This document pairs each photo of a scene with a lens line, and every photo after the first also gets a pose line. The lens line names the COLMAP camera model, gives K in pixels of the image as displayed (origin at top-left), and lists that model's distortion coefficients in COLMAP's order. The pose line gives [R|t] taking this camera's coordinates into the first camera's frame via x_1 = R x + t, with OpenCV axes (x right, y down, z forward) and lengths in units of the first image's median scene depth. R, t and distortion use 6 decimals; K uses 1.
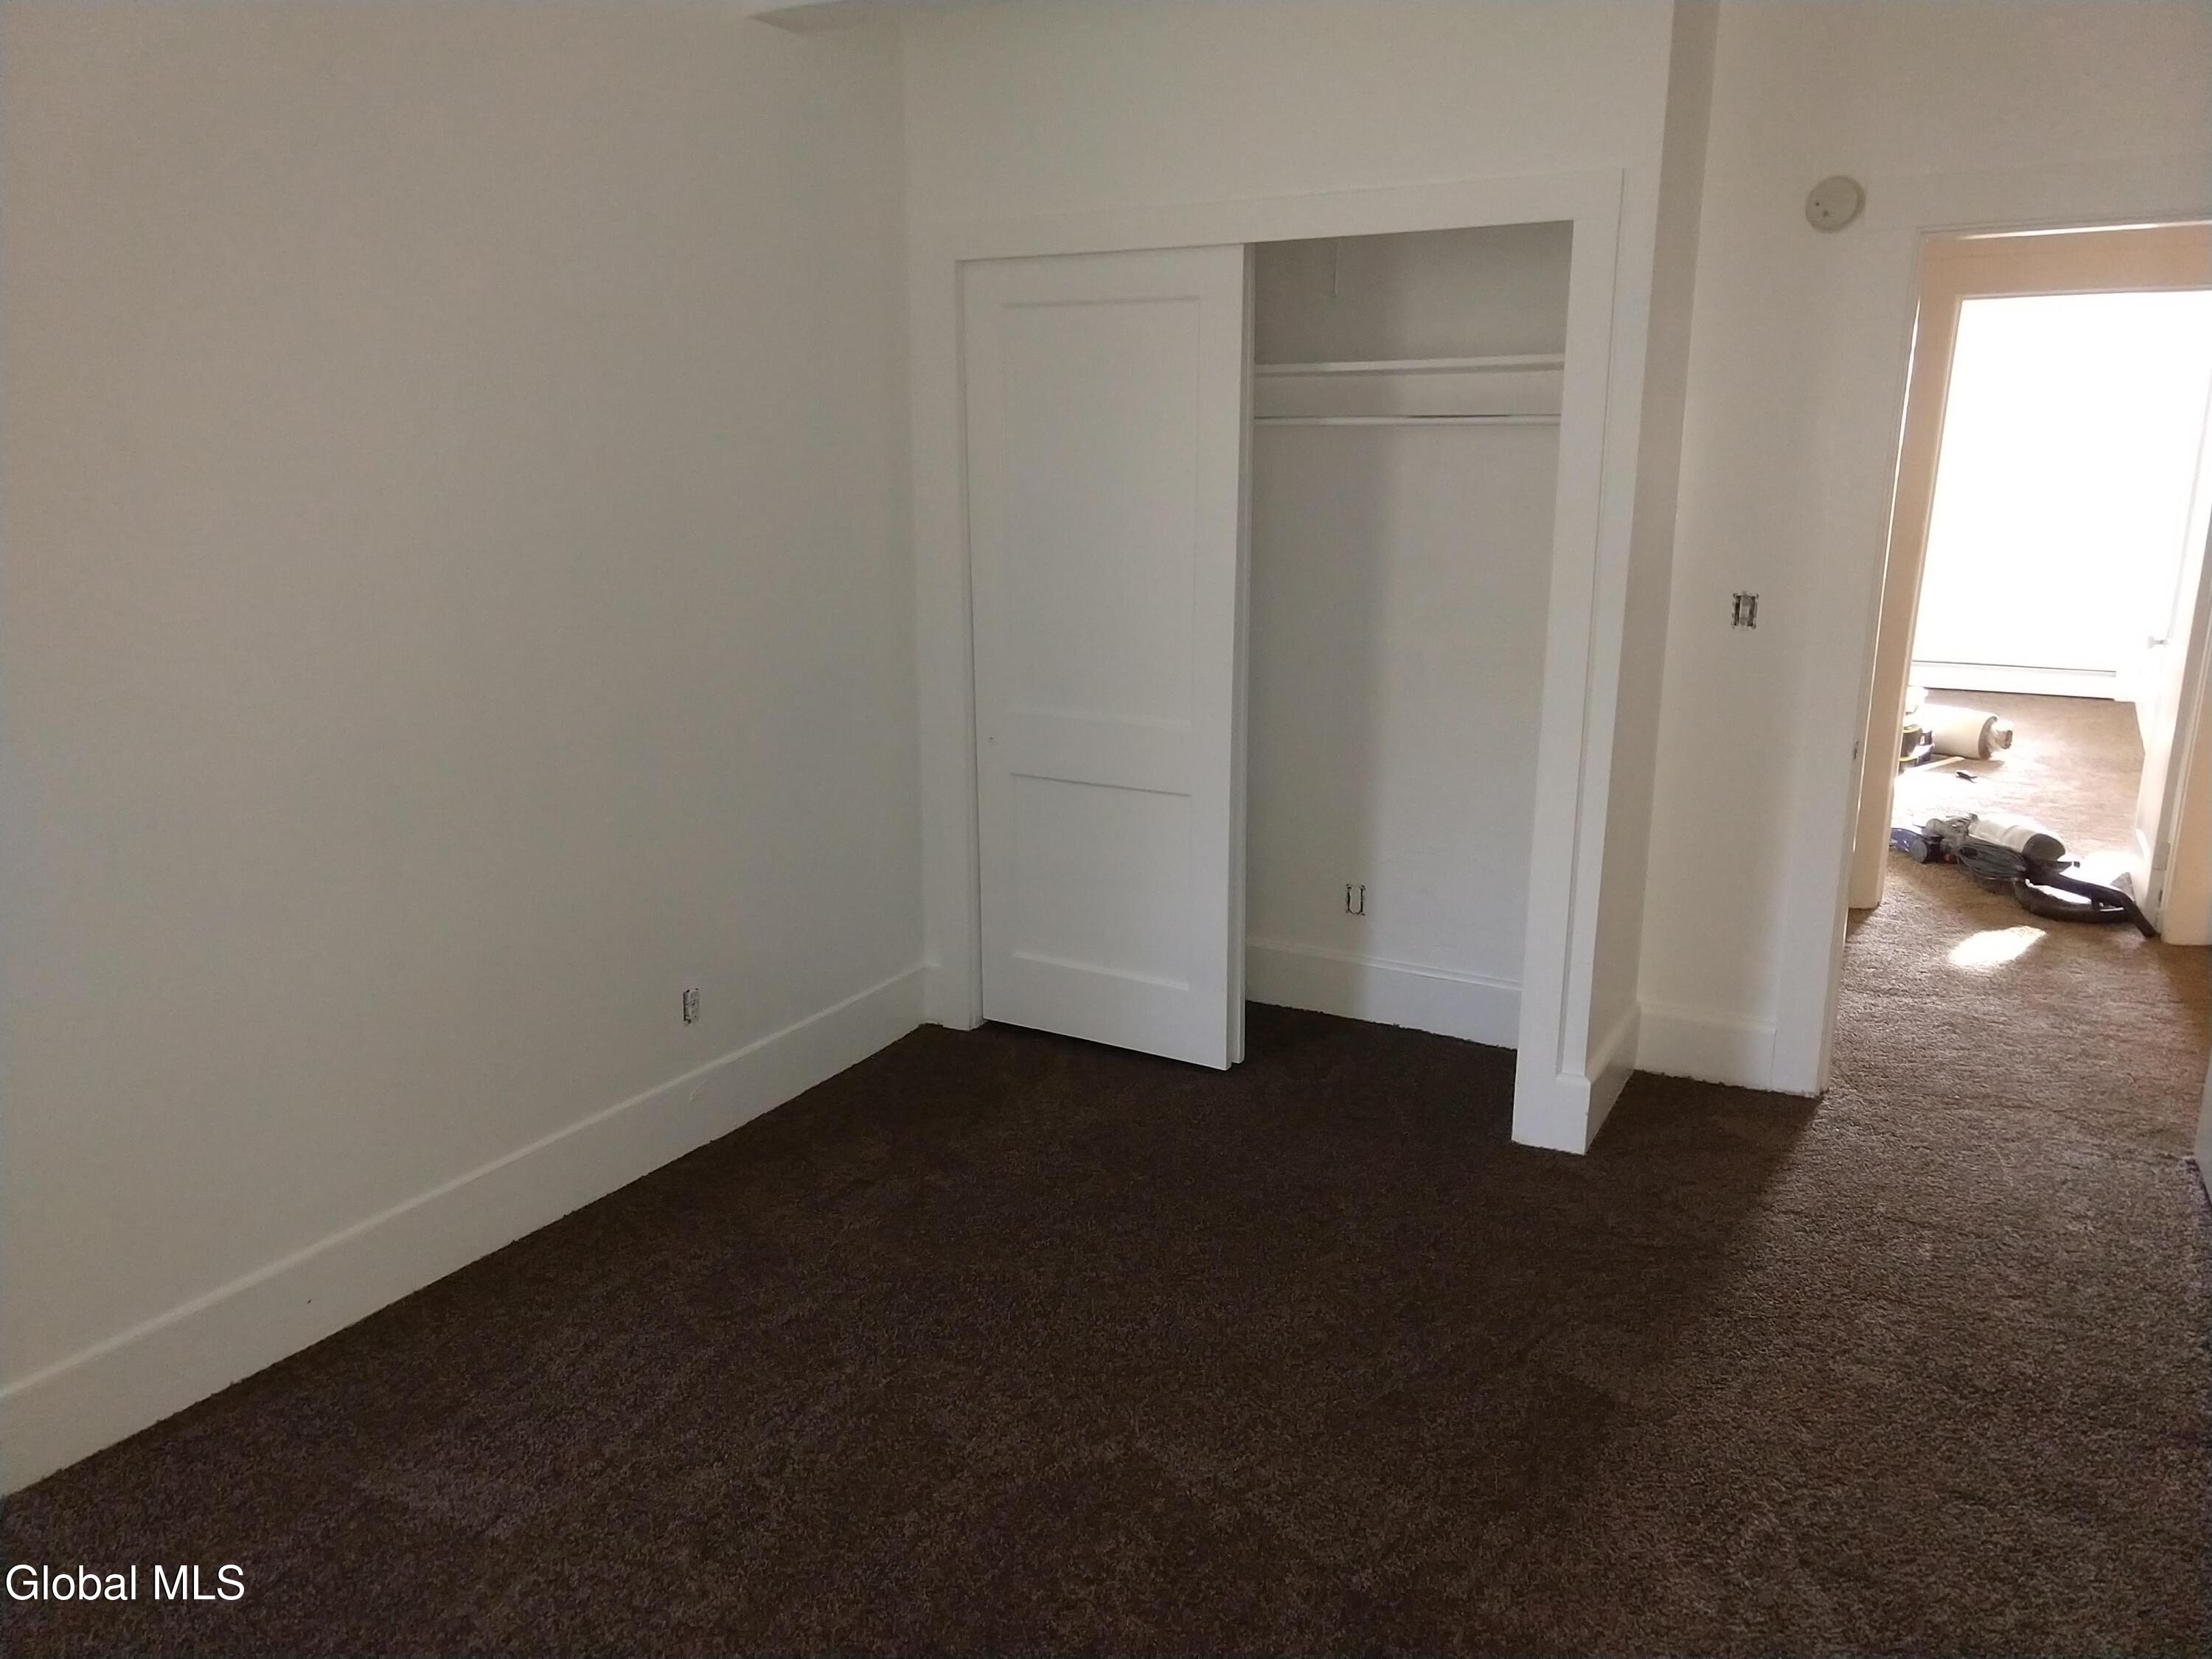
lens RADIAL K [[1606.1, 0, 1102.3], [0, 1606.1, 830.7], [0, 0, 1]] dist [0.018930, -0.006779]
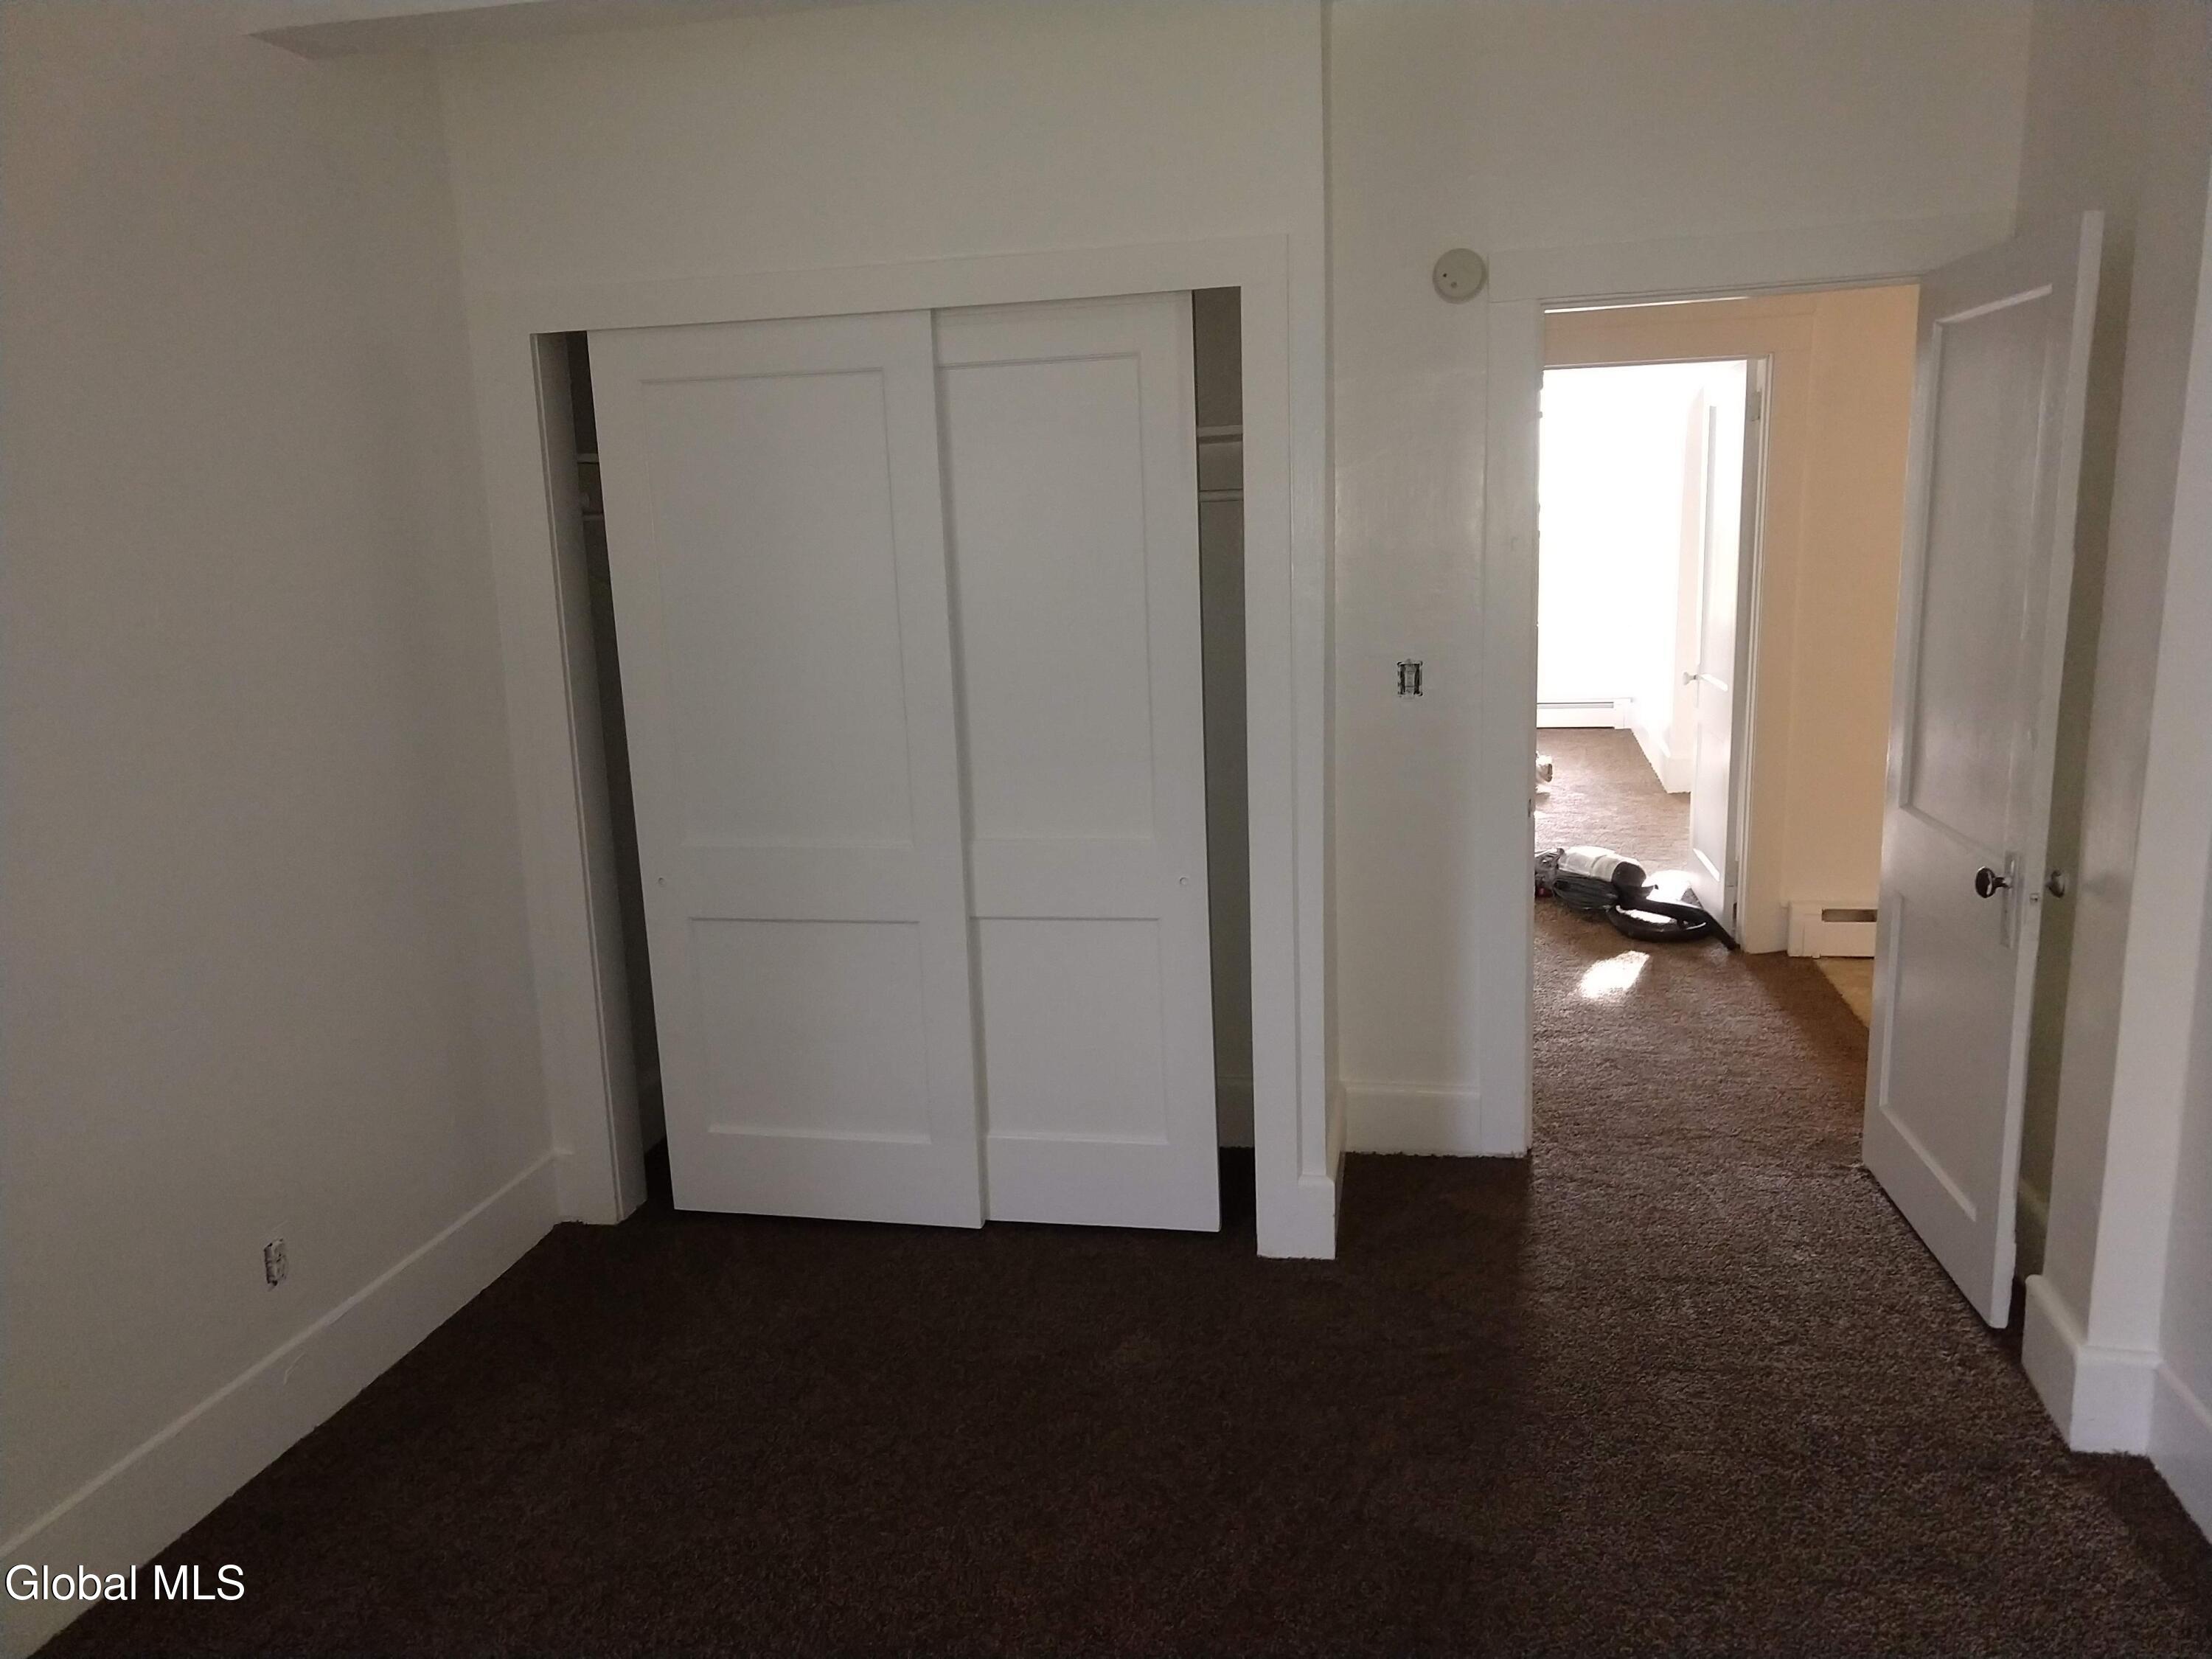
lens RADIAL K [[1606.1, 0, 1112.5], [0, 1606.1, 836.9], [0, 0, 1]] dist [0.018930, -0.006779]
pose [[0.952130, -0.094069, 0.290860, -0.072685], [0.106348, 0.993971, -0.026664, -0.032325], [-0.286599, 0.056320, 0.956394, 0.109398]]
